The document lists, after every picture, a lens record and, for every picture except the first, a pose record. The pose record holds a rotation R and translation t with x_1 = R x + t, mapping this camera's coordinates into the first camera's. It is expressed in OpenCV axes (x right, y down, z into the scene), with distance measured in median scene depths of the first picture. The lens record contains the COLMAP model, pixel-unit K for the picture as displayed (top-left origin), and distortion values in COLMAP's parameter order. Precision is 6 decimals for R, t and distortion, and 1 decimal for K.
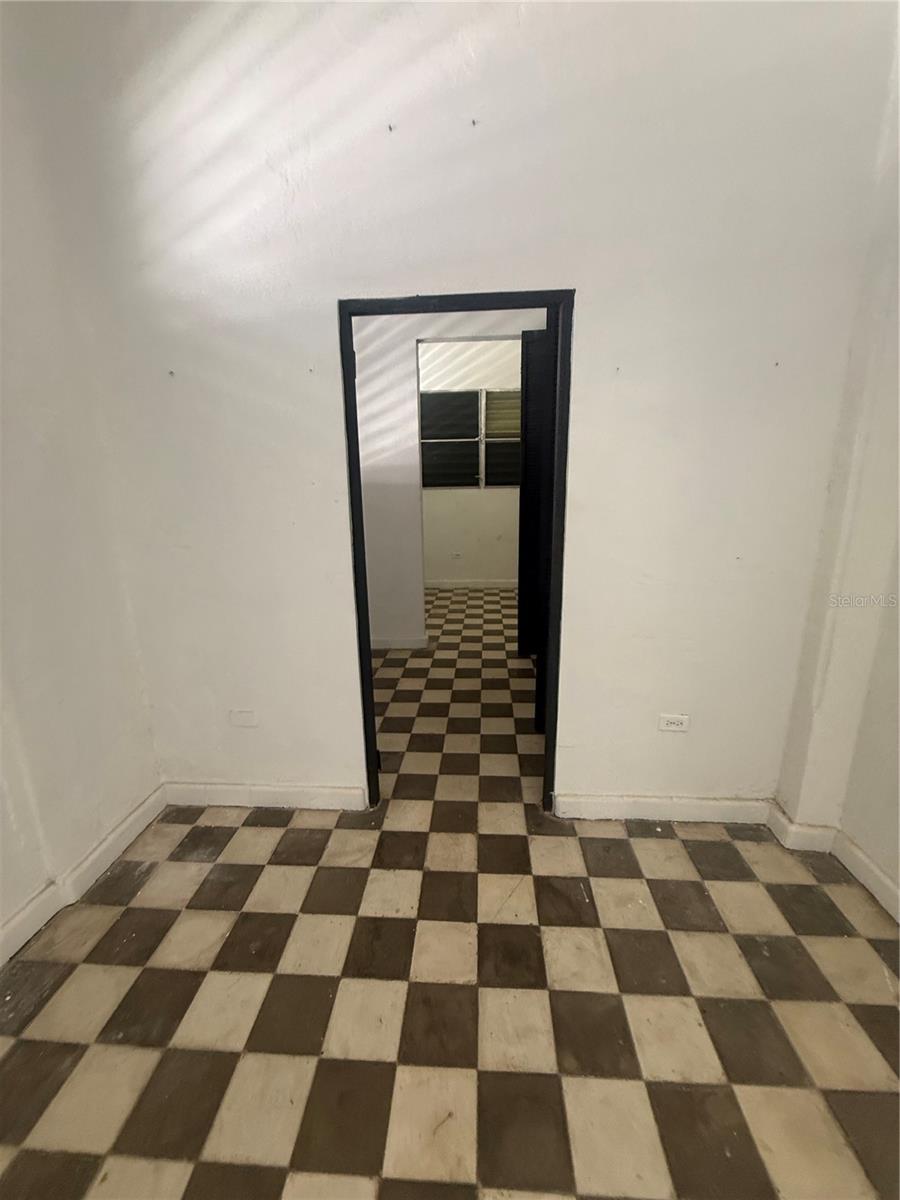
lens RADIAL K [[469.3, 0, 453.2], [0, 469.3, 598.6], [0, 0, 1]] dist [0.001038, 0.000357]
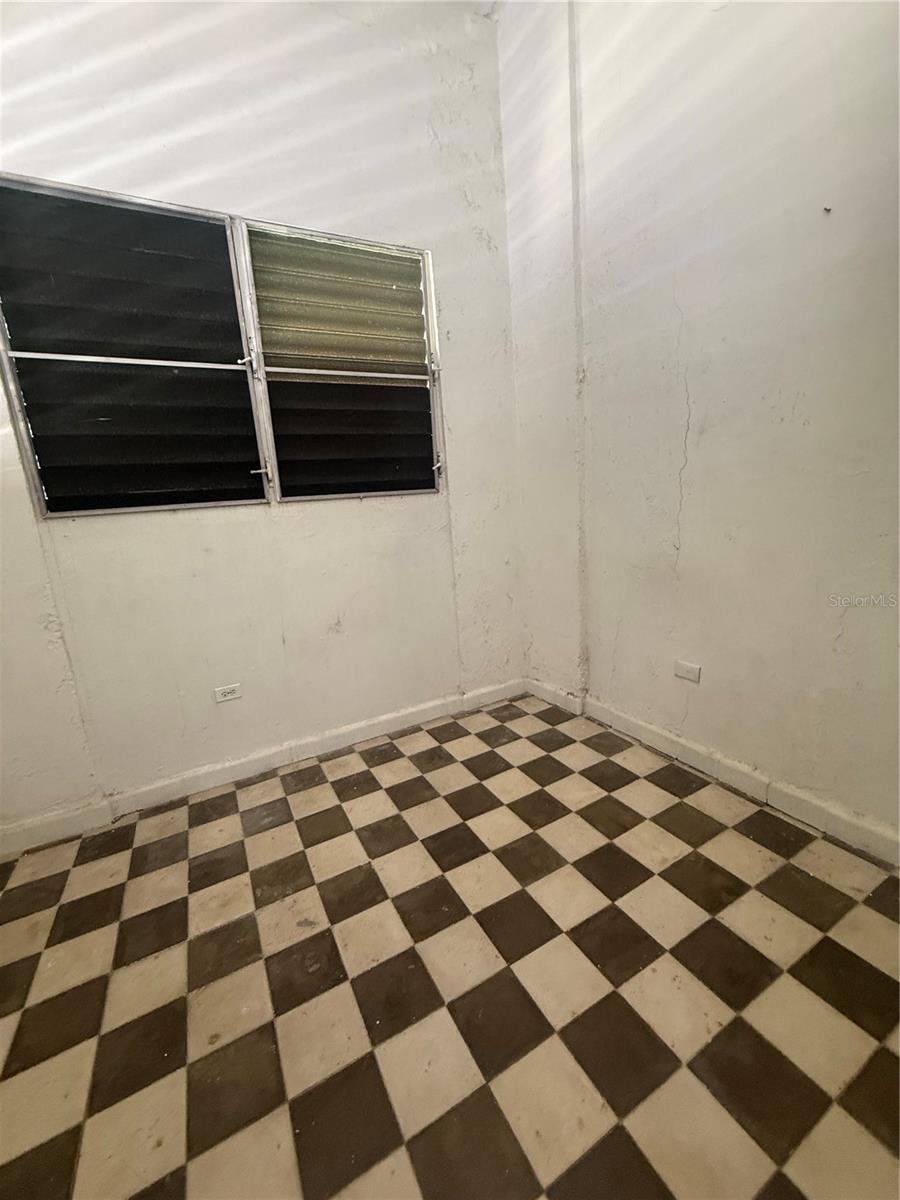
lens RADIAL K [[469.3, 0, 444.1], [0, 469.3, 595.4], [0, 0, 1]] dist [0.001038, 0.000357]
pose [[0.846190, -0.148546, 0.511758, -0.025785], [0.181614, 0.983257, -0.014891, -0.137967], [-0.500978, 0.105543, 0.859001, 0.640985]]
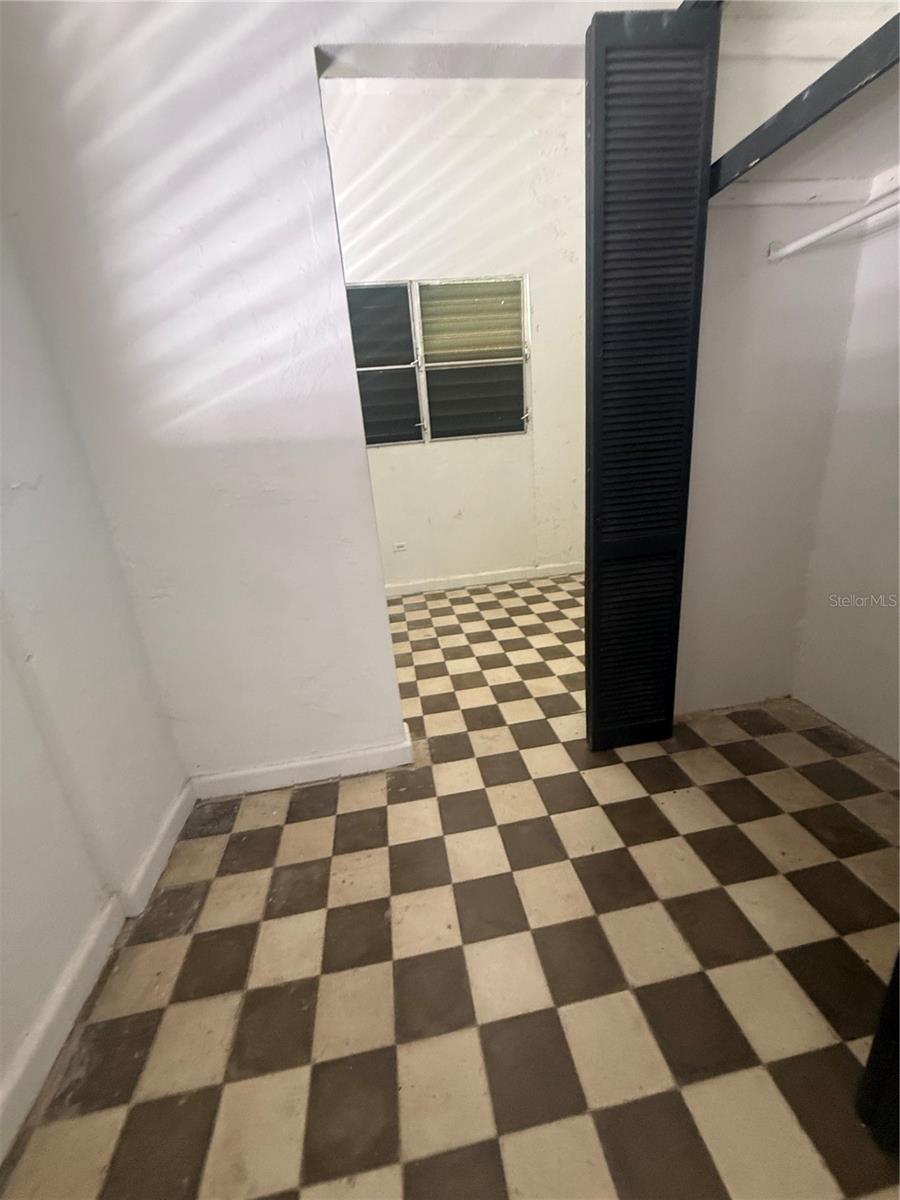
lens RADIAL K [[469.3, 0, 451.4], [0, 469.3, 592.9], [0, 0, 1]] dist [0.001038, 0.000357]
pose [[0.972698, -0.131486, 0.191232, -0.060898], [0.117218, 0.989535, 0.084147, -0.079754], [-0.200295, -0.059434, 0.977931, 0.345833]]
